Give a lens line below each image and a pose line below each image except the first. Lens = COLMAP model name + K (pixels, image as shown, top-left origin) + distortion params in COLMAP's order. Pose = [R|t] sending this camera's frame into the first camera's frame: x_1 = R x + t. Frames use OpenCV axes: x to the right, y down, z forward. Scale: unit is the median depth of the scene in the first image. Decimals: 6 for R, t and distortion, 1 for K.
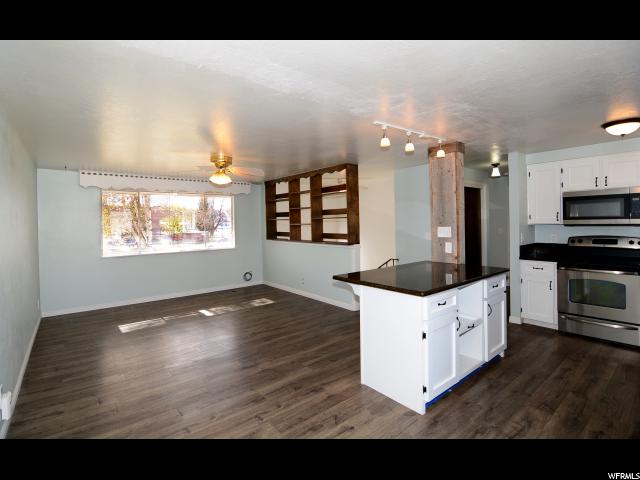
lens RADIAL K [[310.0, 0, 319.1], [0, 310.0, 223.3], [0, 0, 1]] dist [-0.017862, -0.000814]
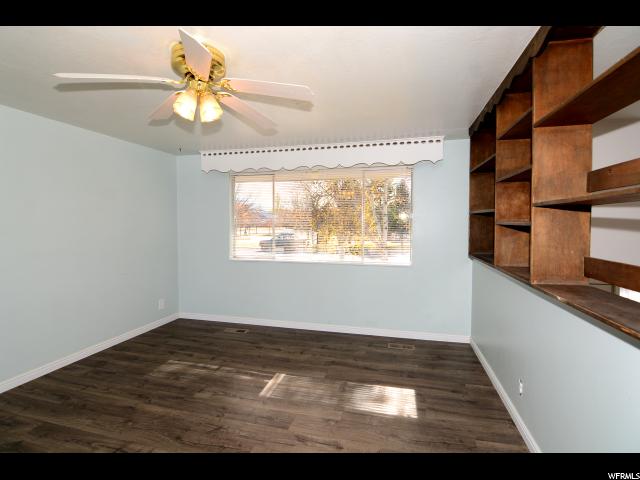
lens RADIAL K [[326.5, 0, 319.1], [0, 326.5, 239.0], [0, 0, 1]] dist [-0.007873, -0.000808]
pose [[0.596395, 0.057189, -0.800651, 0.142041], [-0.014596, 0.998066, 0.060417, 0.002479], [0.802559, -0.024346, 0.596076, 0.900486]]
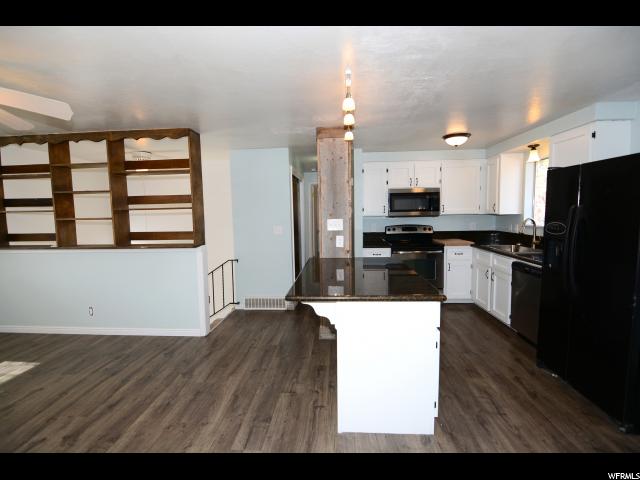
lens RADIAL K [[309.5, 0, 318.8], [0, 309.5, 238.9], [0, 0, 1]] dist [-0.014038, -0.000883]
pose [[0.675426, -0.059157, 0.735051, -0.277356], [0.008271, 0.997322, 0.072664, 0.002404], [-0.737381, -0.043000, 0.674107, 0.381909]]
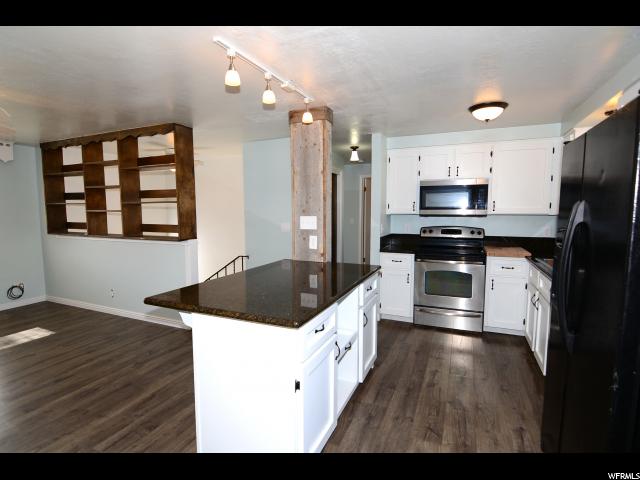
lens RADIAL K [[326.5, 0, 319.1], [0, 326.5, 239.0], [0, 0, 1]] dist [-0.007873, -0.000808]
pose [[0.888912, -0.025136, 0.457388, 0.043511], [-0.012360, 0.996814, 0.078802, 0.003085], [-0.457911, -0.075702, 0.885769, 0.225440]]
